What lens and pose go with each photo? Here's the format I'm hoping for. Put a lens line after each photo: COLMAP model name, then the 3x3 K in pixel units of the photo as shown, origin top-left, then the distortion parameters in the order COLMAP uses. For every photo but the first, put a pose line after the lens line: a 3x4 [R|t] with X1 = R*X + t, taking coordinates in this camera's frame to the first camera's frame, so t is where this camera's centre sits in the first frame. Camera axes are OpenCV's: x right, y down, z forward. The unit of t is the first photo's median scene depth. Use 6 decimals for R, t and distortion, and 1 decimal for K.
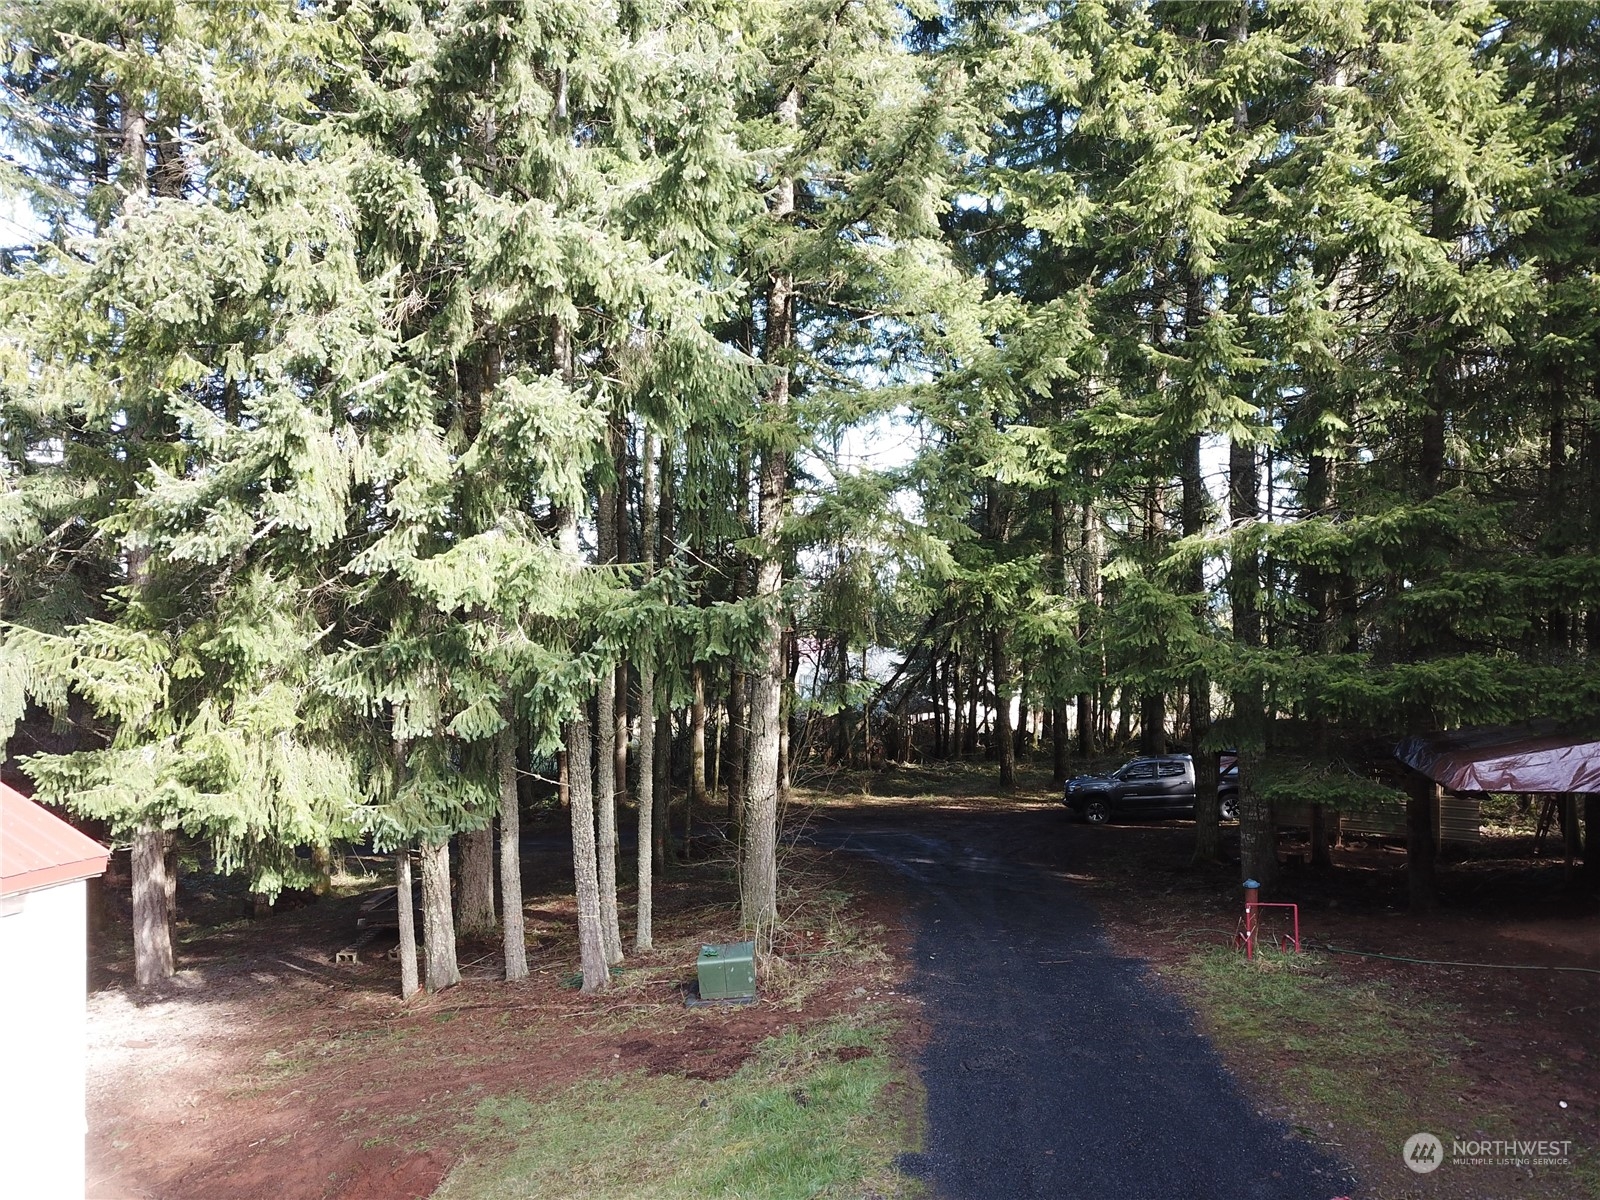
lens RADIAL K [[1216.6, 0, 800.6], [0, 1216.6, 596.7], [0, 0, 1]] dist [0.032702, 0.002403]
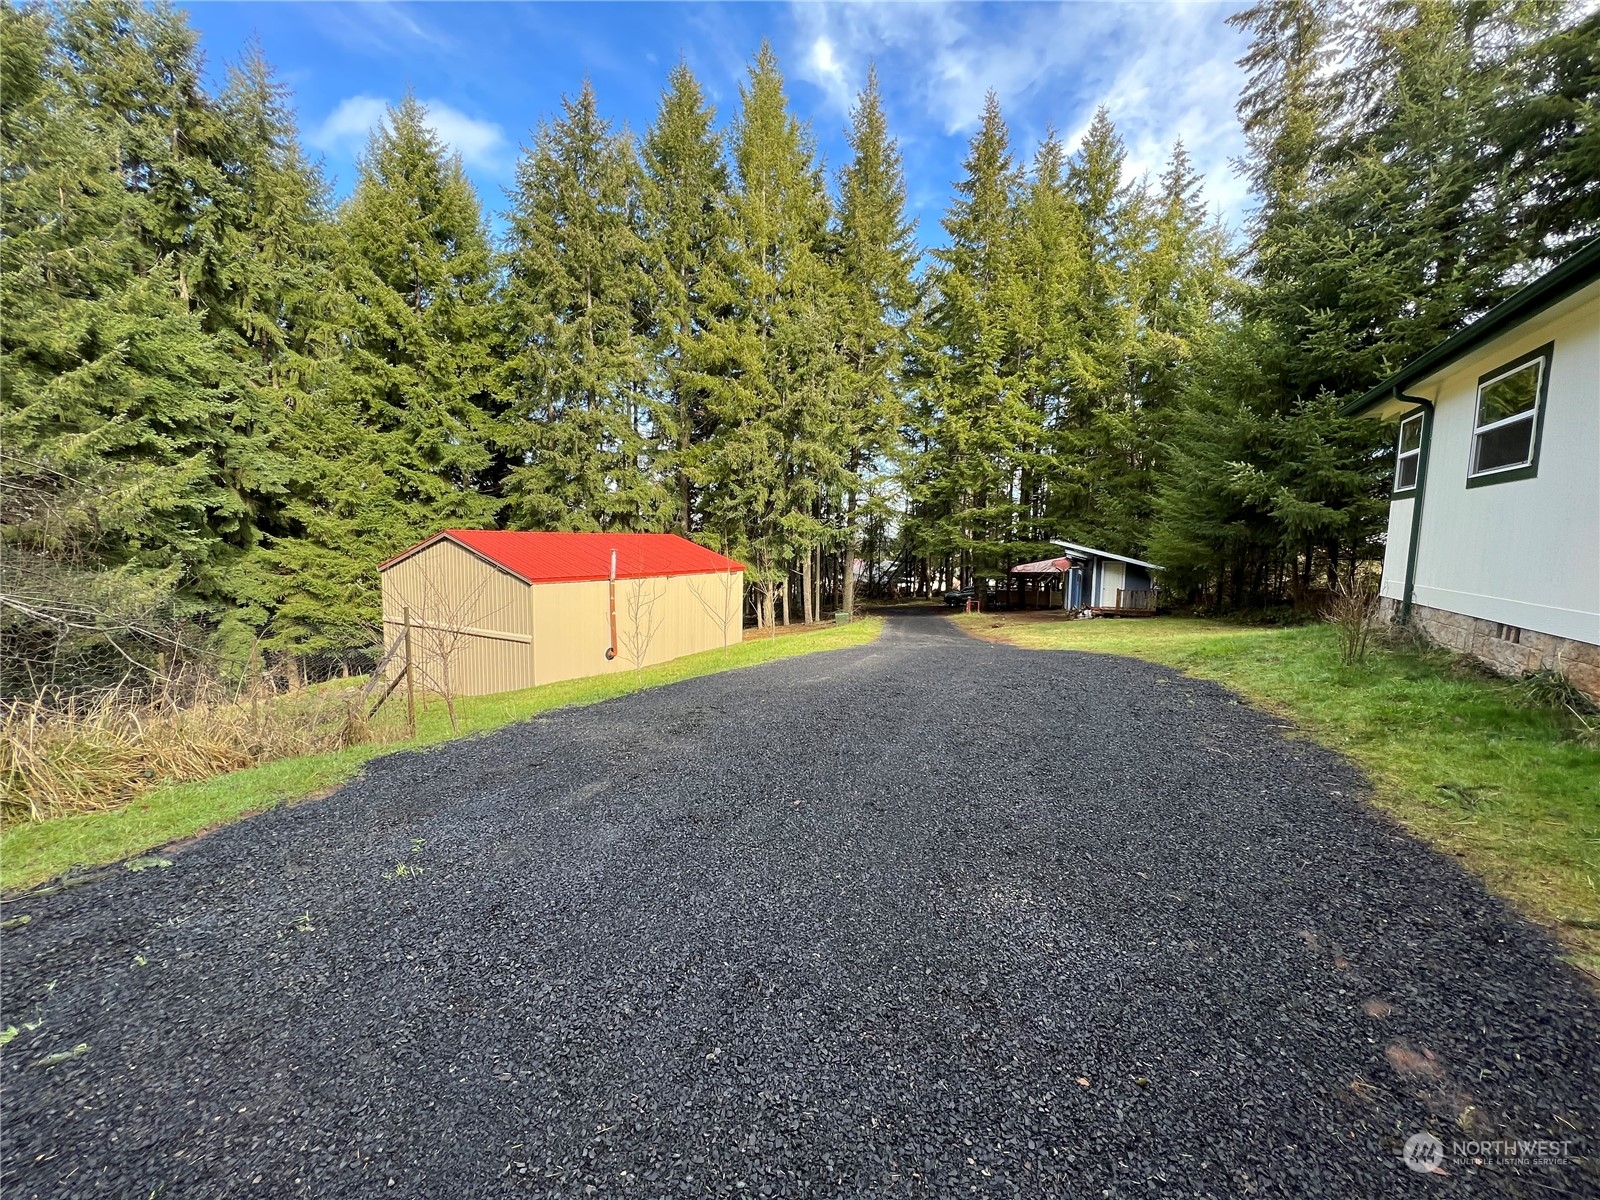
lens RADIAL K [[638.2, 0, 798.8], [0, 638.2, 606.7], [0, 0, 1]] dist [0.001059, 0.000036]
pose [[0.996673, 0.014516, -0.080206, -0.041825], [-0.006925, 0.995536, 0.094125, 0.077741], [0.081214, -0.093256, 0.992324, -1.438146]]
